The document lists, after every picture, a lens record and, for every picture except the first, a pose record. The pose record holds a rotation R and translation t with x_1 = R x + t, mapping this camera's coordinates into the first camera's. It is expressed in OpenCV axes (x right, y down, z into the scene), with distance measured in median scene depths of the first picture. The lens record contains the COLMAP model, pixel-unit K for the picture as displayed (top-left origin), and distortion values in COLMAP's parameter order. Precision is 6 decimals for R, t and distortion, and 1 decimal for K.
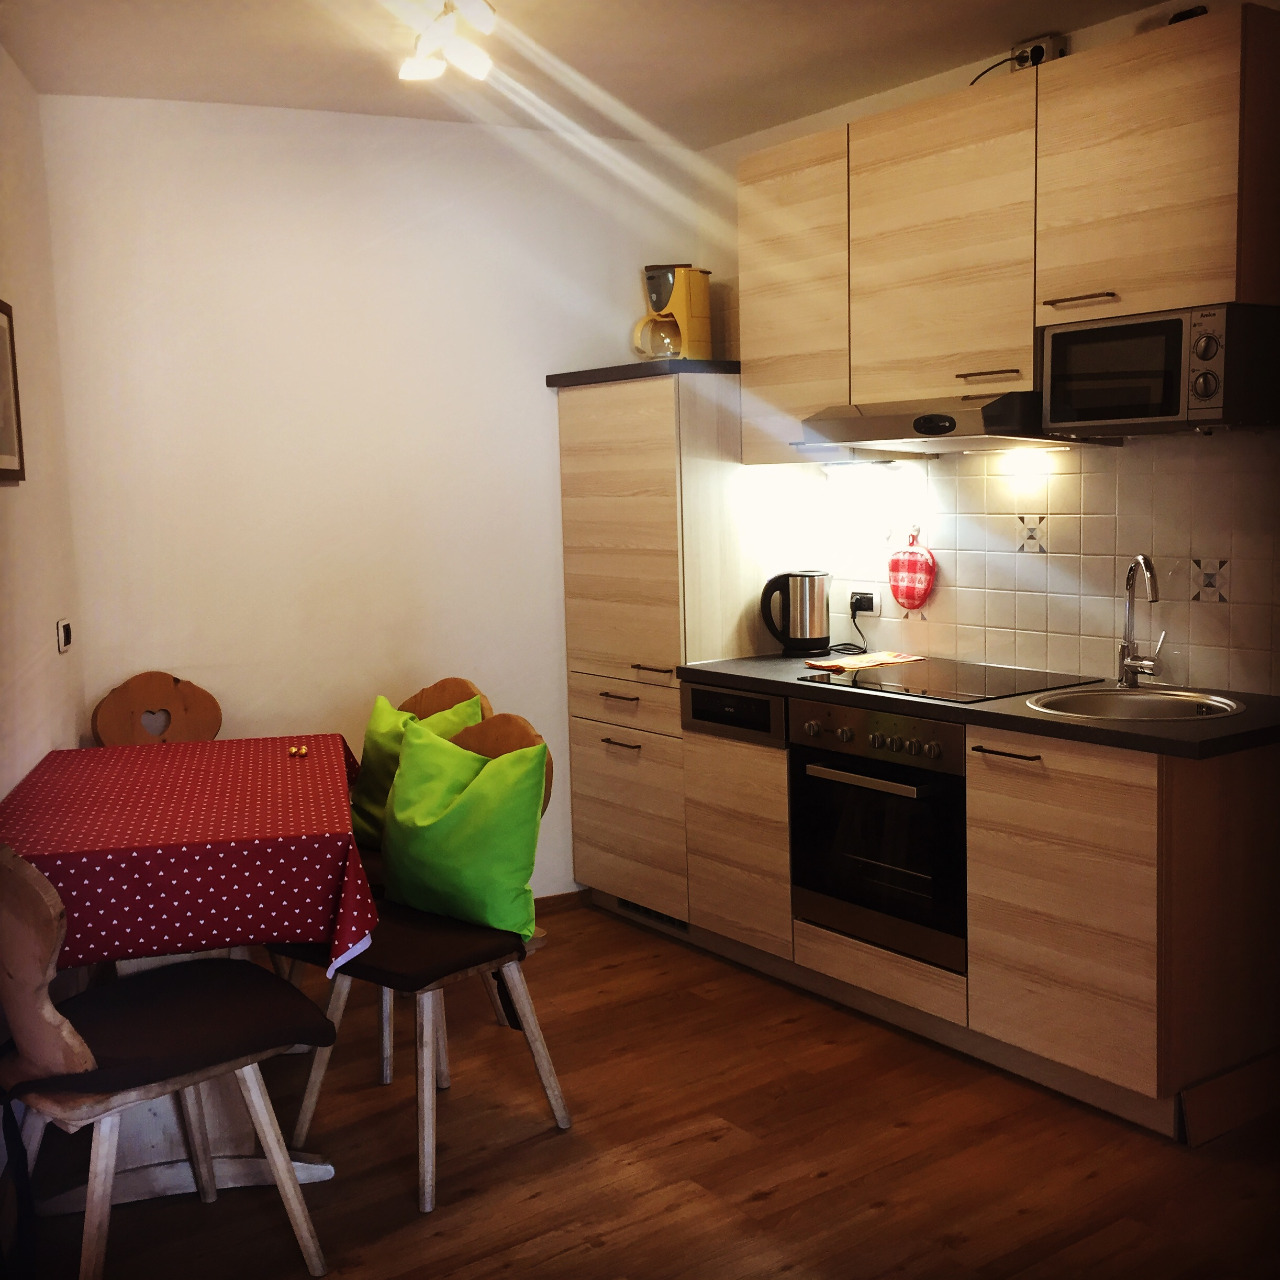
lens RADIAL K [[1448.7, 0, 639.8], [0, 1448.7, 629.1], [0, 0, 1]] dist [0.058628, 0.000000]
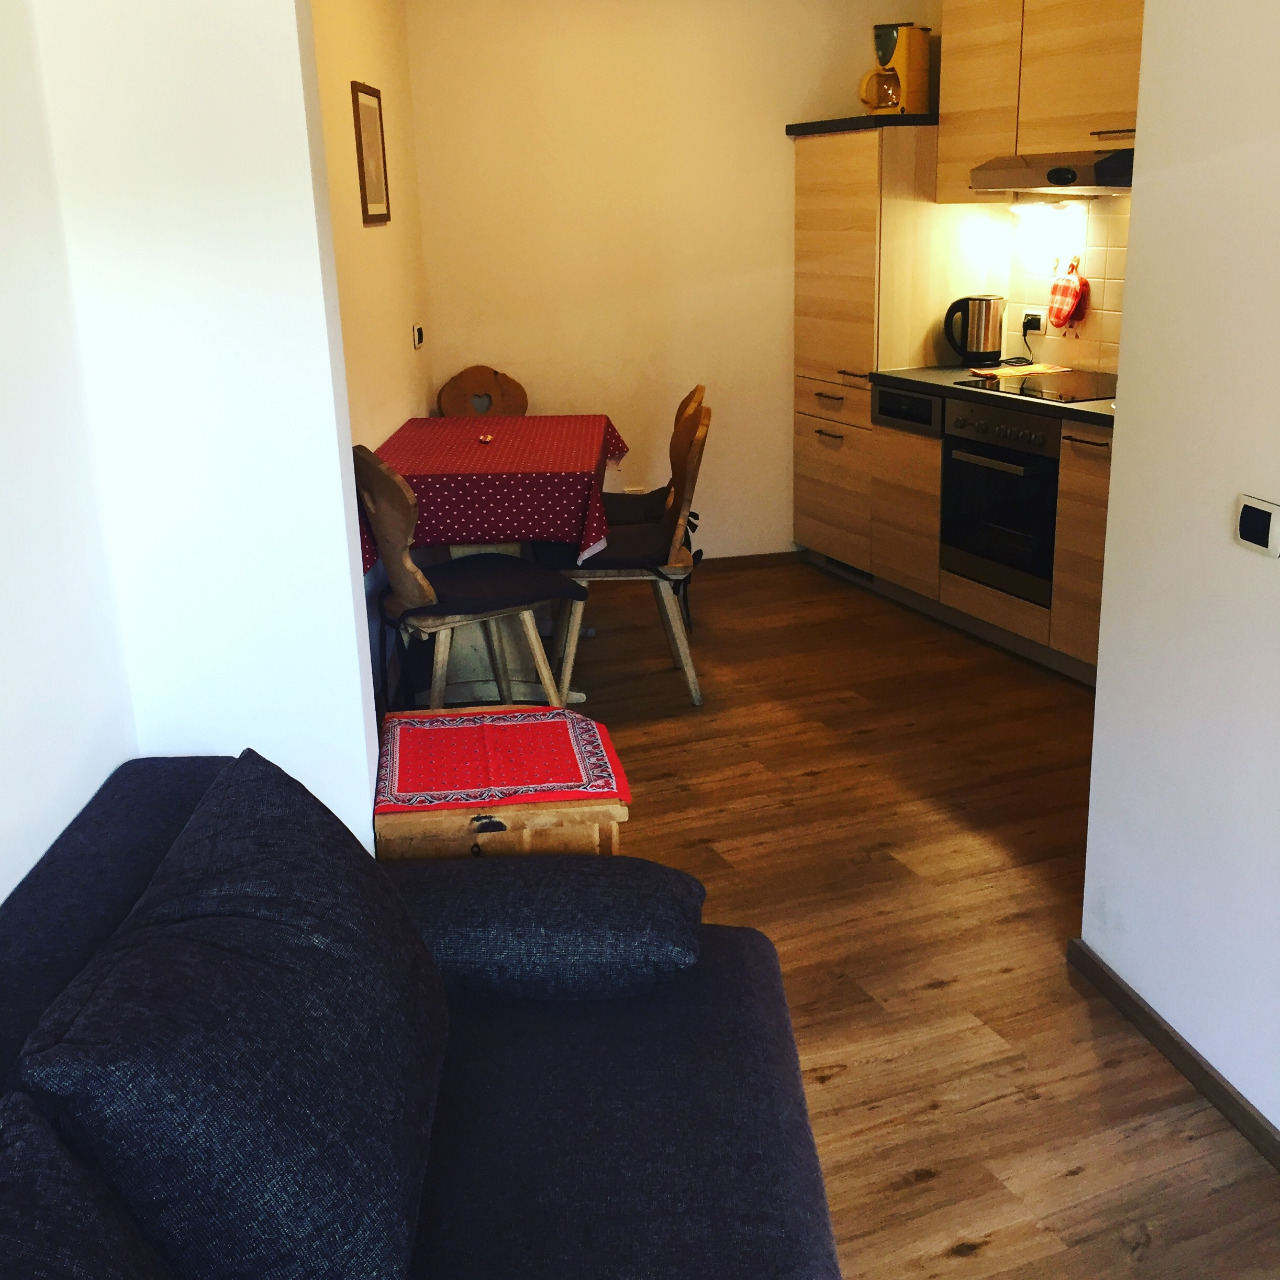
lens RADIAL K [[1448.7, 0, 644.0], [0, 1448.7, 649.2], [0, 0, 1]] dist [0.058628, 0.000000]
pose [[0.973380, 0.068952, -0.218578, 0.137931], [-0.022877, 0.978141, 0.206681, 0.004906], [0.228051, -0.196178, 0.953681, -0.327963]]
